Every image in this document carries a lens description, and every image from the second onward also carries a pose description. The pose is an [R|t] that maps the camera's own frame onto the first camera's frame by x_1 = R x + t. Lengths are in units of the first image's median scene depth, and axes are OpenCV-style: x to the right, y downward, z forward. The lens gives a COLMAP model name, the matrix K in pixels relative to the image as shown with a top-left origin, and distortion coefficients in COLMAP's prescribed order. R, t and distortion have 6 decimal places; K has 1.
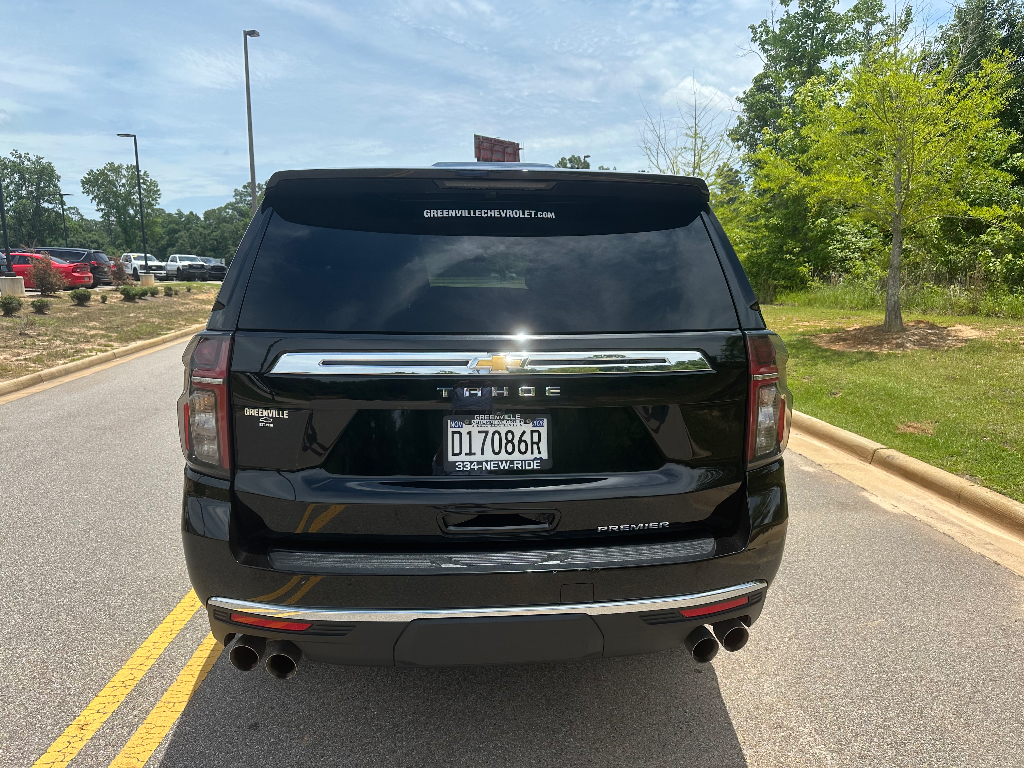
lens RADIAL K [[744.4, 0, 512.0], [0, 744.4, 384.0], [0, 0, 1]] dist [0.013147, -0.009994]
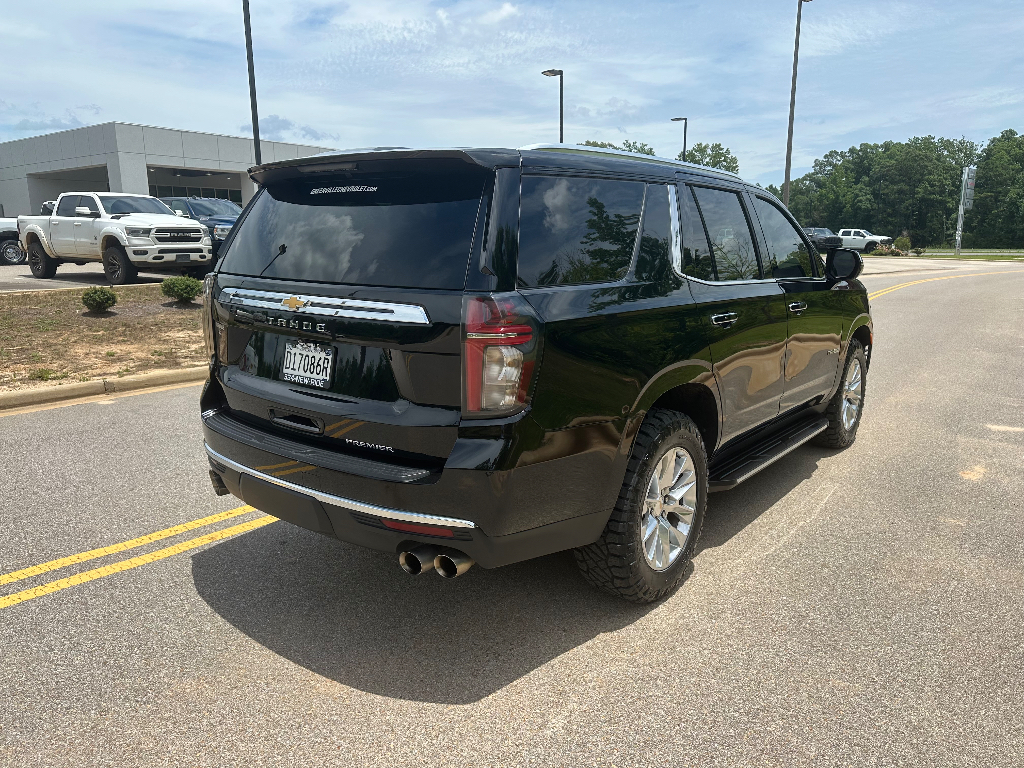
lens RADIAL K [[721.5, 0, 512.9], [0, 721.5, 400.1], [0, 0, 1]] dist [0.048879, -0.028620]
pose [[0.737865, 0.151383, -0.657752, 1.120907], [-0.110436, 0.988468, 0.103611, -0.032730], [0.665852, -0.003811, 0.746074, 0.269721]]
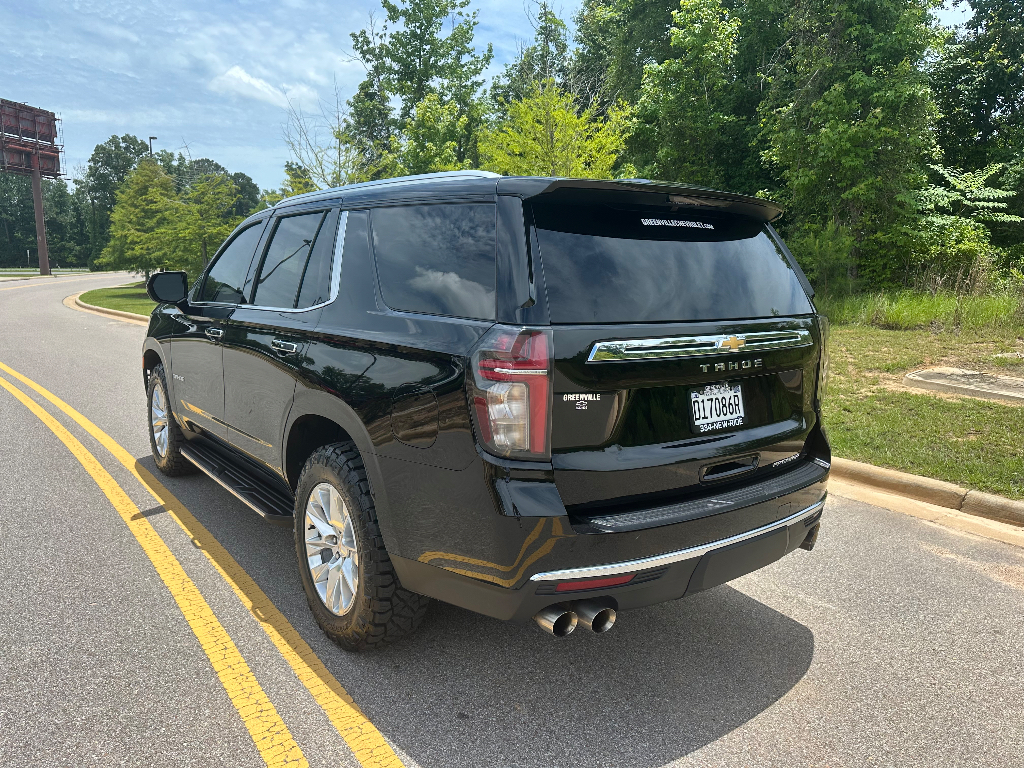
lens RADIAL K [[736.3, 0, 516.5], [0, 736.3, 375.5], [0, 0, 1]] dist [0.054341, -0.051556]
pose [[0.840411, -0.063179, 0.538255, -0.970465], [0.066245, 0.997710, 0.013676, -0.014092], [-0.537886, 0.024163, 0.842671, 0.128270]]
